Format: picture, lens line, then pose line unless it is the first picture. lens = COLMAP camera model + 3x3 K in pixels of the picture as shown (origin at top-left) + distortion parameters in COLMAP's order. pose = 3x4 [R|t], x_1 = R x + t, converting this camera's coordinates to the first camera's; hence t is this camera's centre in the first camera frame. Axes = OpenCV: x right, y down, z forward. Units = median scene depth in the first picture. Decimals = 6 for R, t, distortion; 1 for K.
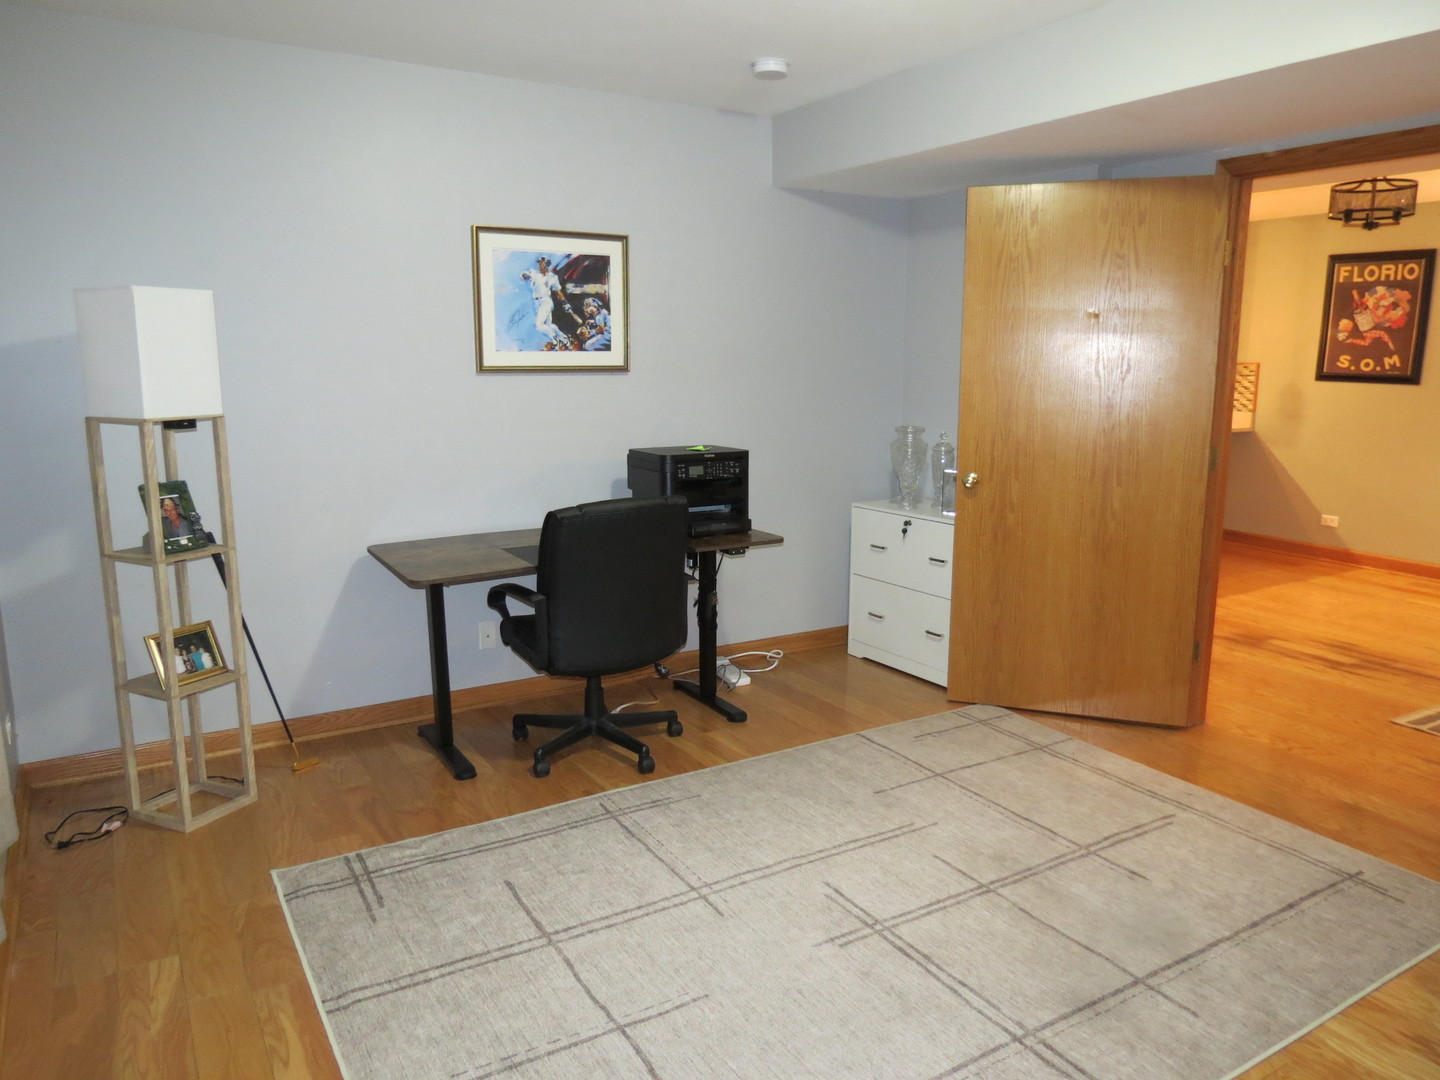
lens RADIAL K [[1027.5, 0, 720.0], [0, 1027.5, 540.0], [0, 0, 1]] dist [-0.021553, 0.004317]
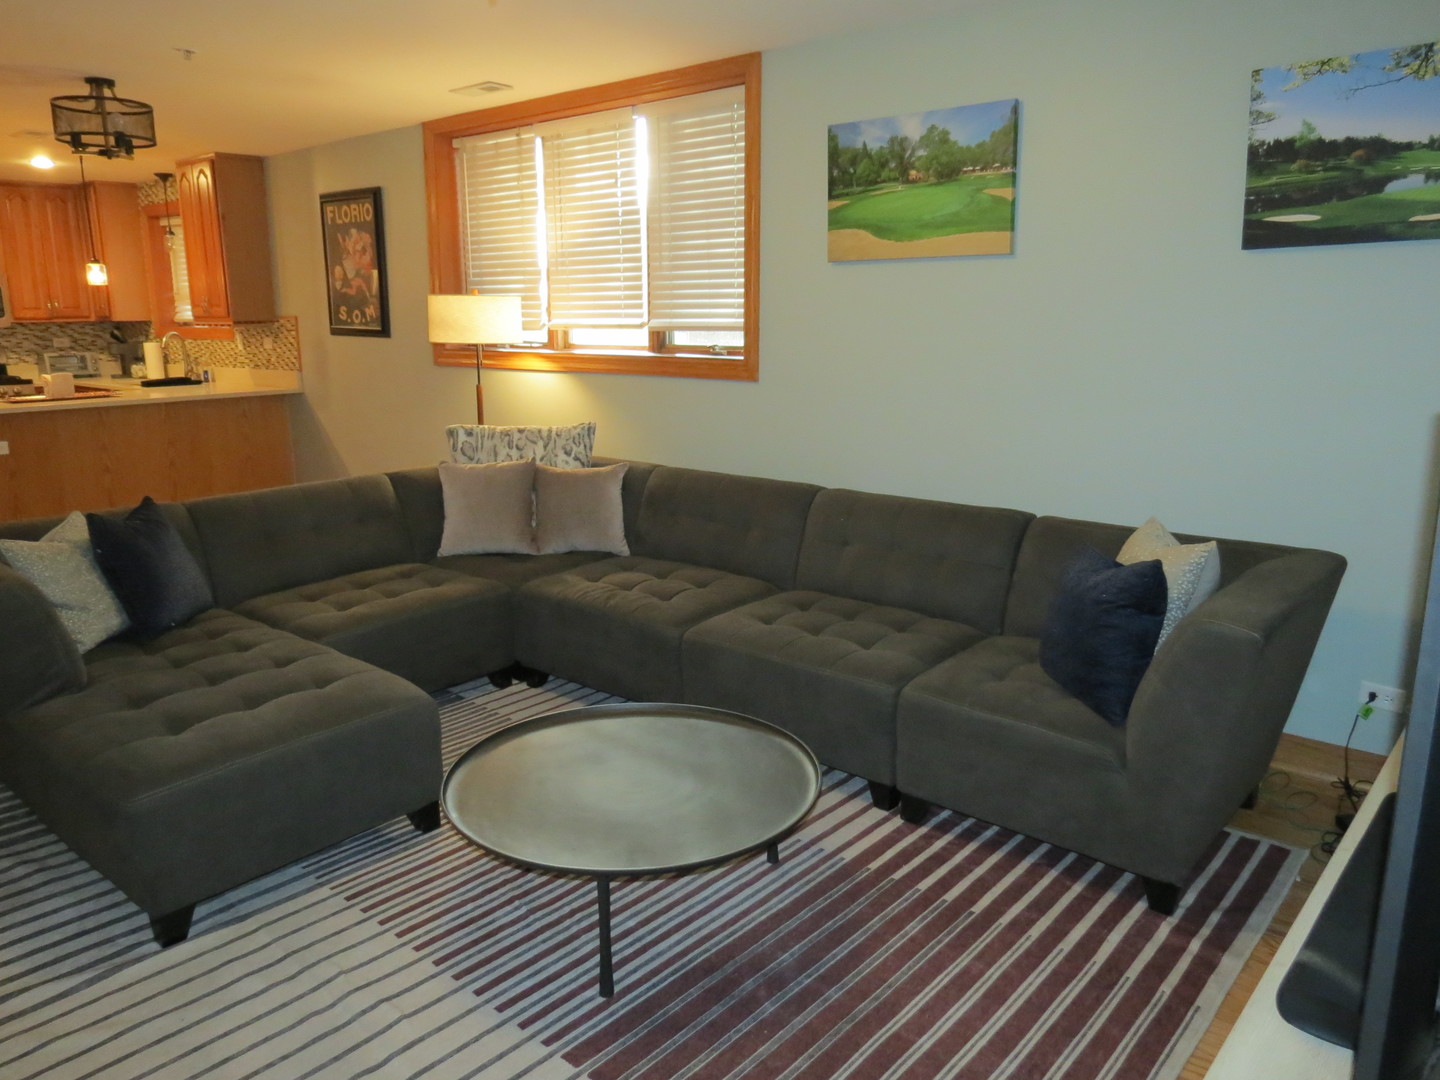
lens RADIAL K [[1031.9, 0, 723.0], [0, 1031.9, 535.5], [0, 0, 1]] dist [-0.021539, 0.006061]
pose [[0.951298, -0.079565, 0.297827, 0.669735], [0.067440, 0.996430, 0.050787, -0.002397], [-0.300805, -0.028228, 0.953268, 0.025501]]
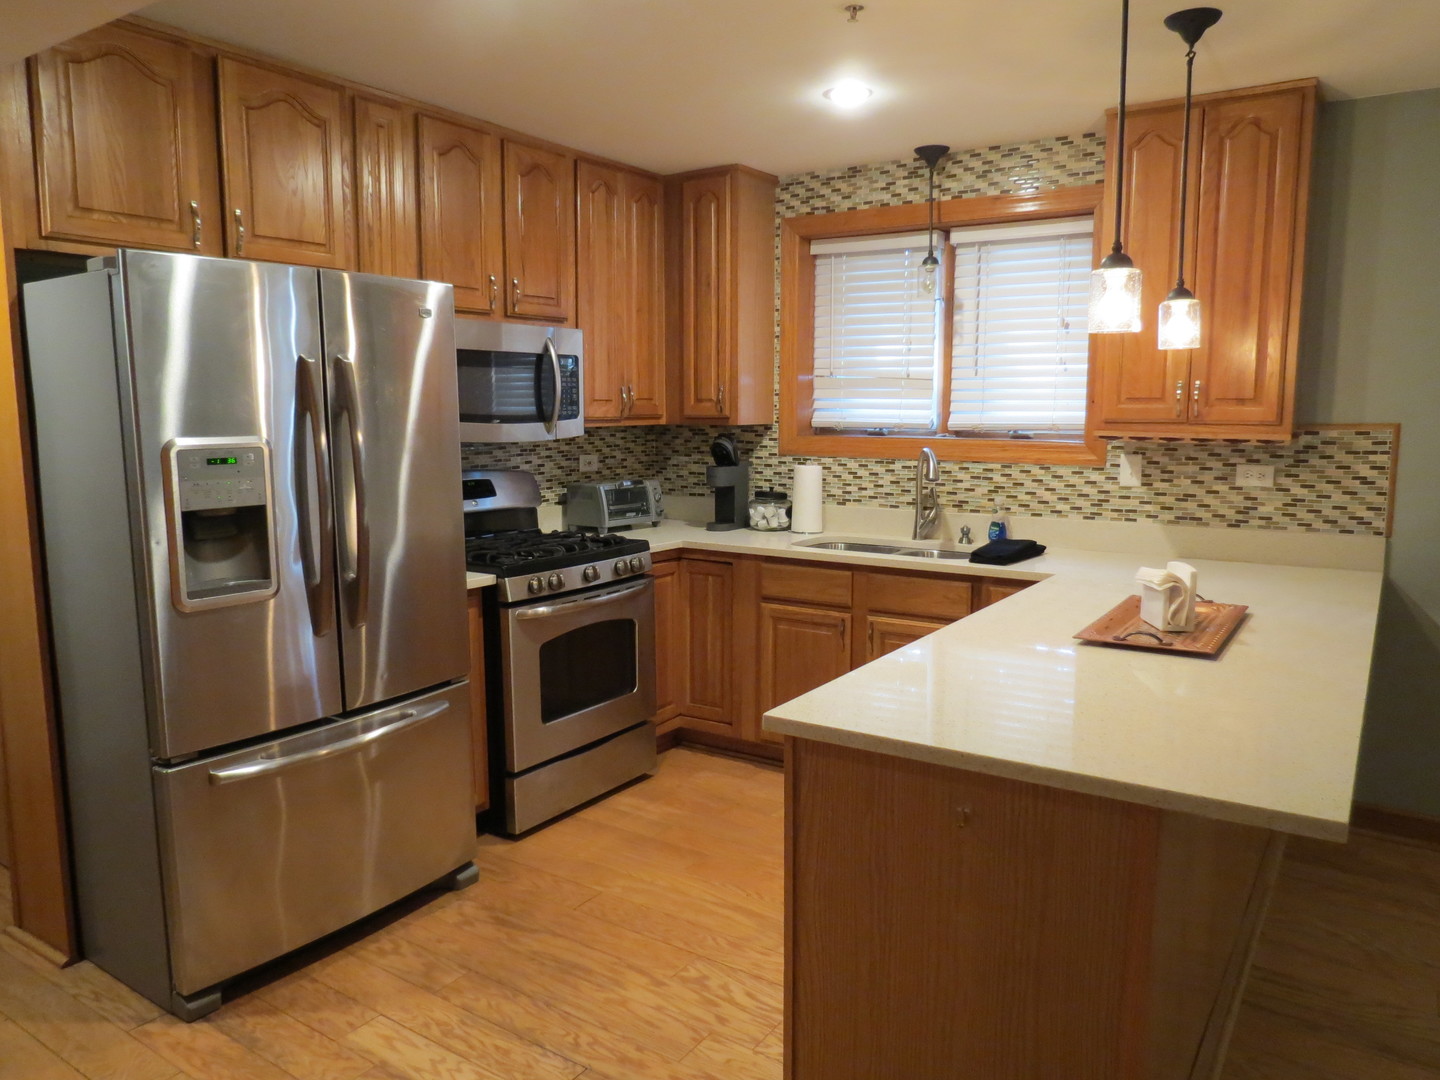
lens RADIAL K [[1027.5, 0, 720.0], [0, 1027.5, 540.0], [0, 0, 1]] dist [-0.021553, 0.004317]
pose [[0.911648, -0.062272, 0.406226, 0.097506], [0.079609, 0.996490, -0.025900, -0.151774], [-0.403187, 0.055951, 0.913406, 0.807995]]
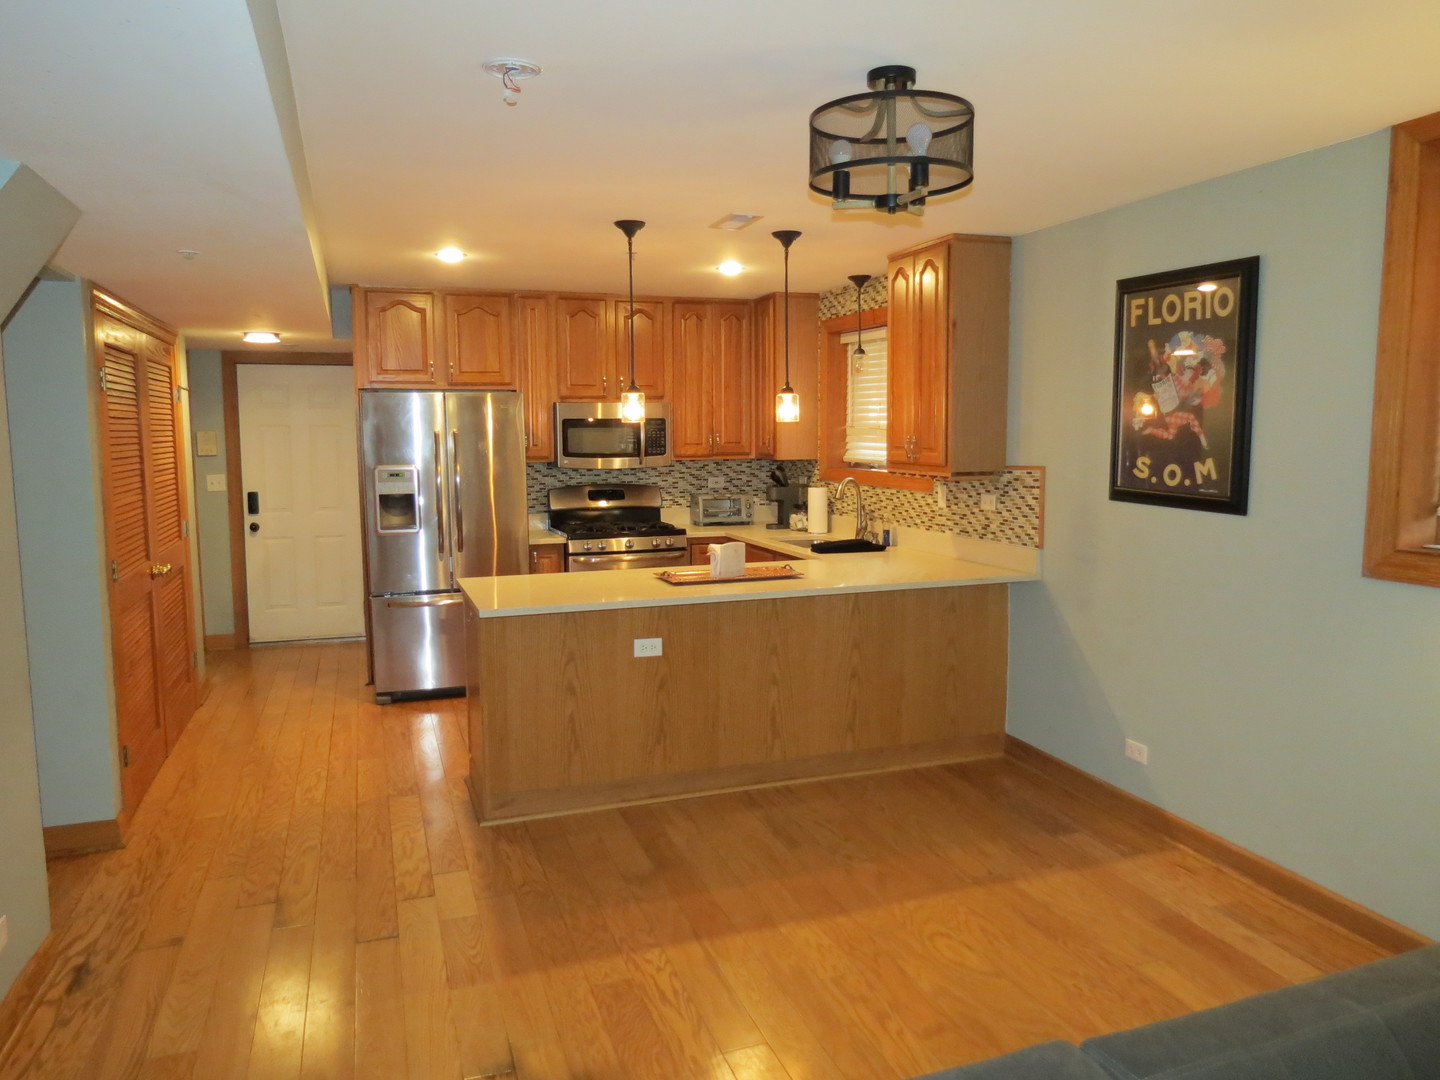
lens RADIAL K [[1027.5, 0, 720.0], [0, 1027.5, 540.0], [0, 0, 1]] dist [-0.021553, 0.004317]
pose [[0.976510, 0.007823, -0.215330, 0.527201], [-0.022332, 0.997634, -0.065028, -0.098248], [0.214311, 0.068309, 0.974374, 0.427044]]
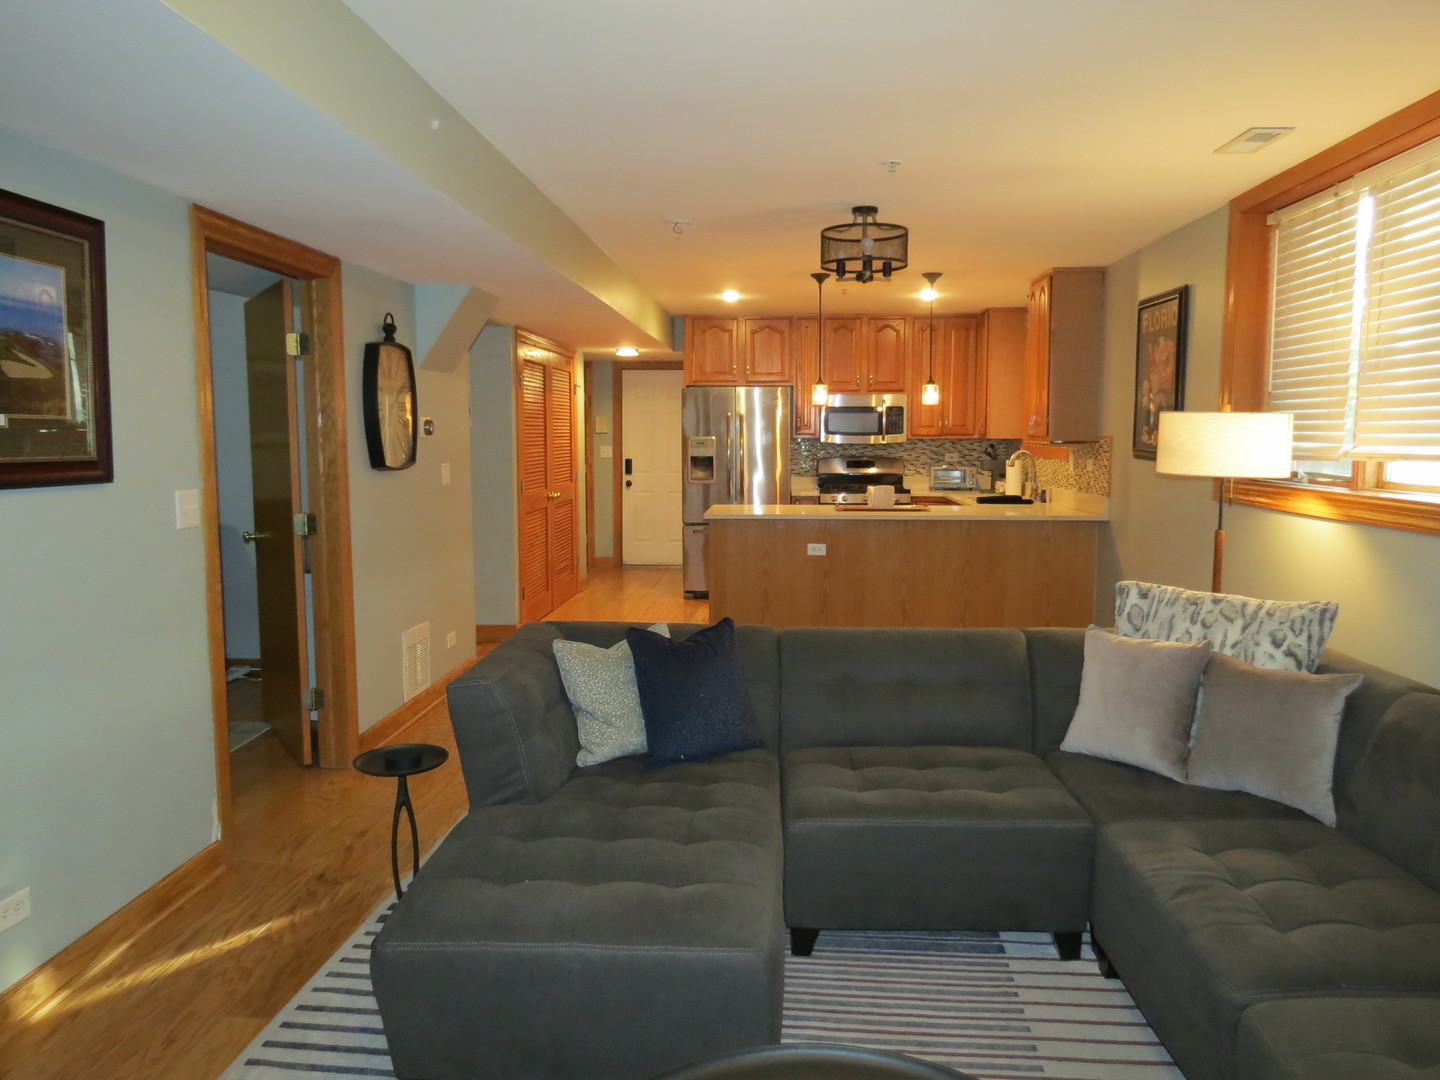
lens RADIAL K [[1031.9, 0, 723.0], [0, 1031.9, 535.5], [0, 0, 1]] dist [-0.021539, 0.006061]
pose [[0.813636, 0.049548, -0.579259, 0.838627], [-0.094849, 0.994325, -0.048175, -0.030908], [0.573585, 0.094139, 0.813718, 0.192090]]
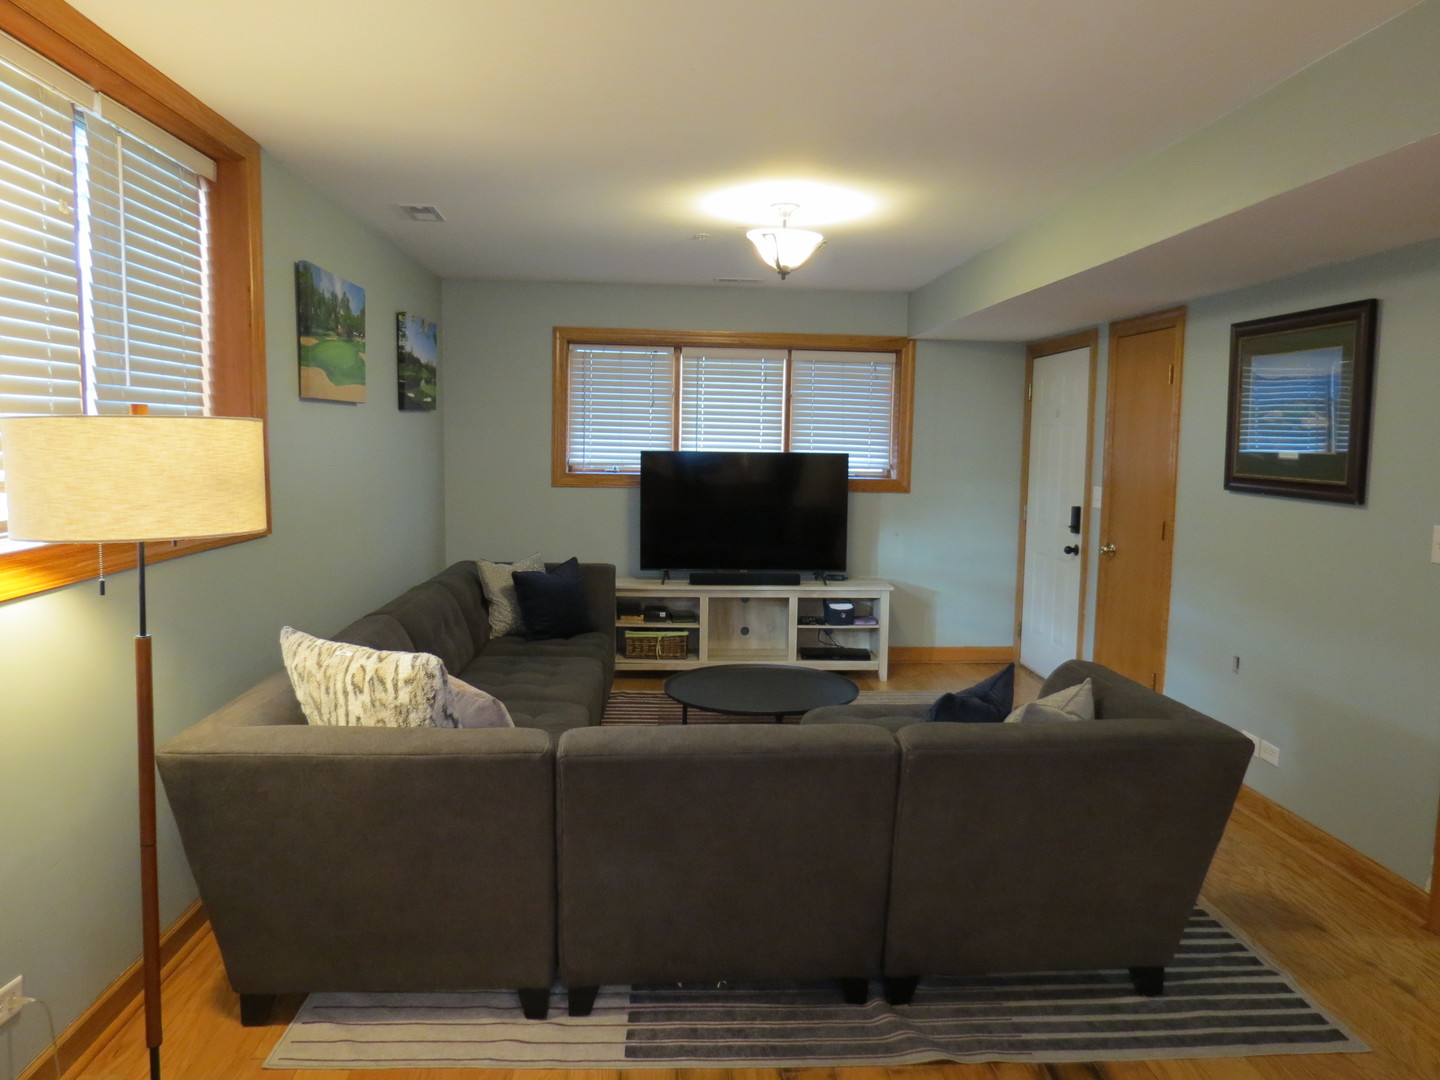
lens RADIAL K [[1027.5, 0, 720.0], [0, 1027.5, 540.0], [0, 0, 1]] dist [-0.021553, 0.004317]
pose [[-0.877286, -0.069487, 0.474912, 0.439970], [0.061153, 0.965219, 0.254191, -0.181232], [-0.476057, 0.252040, -0.842523, 0.971468]]
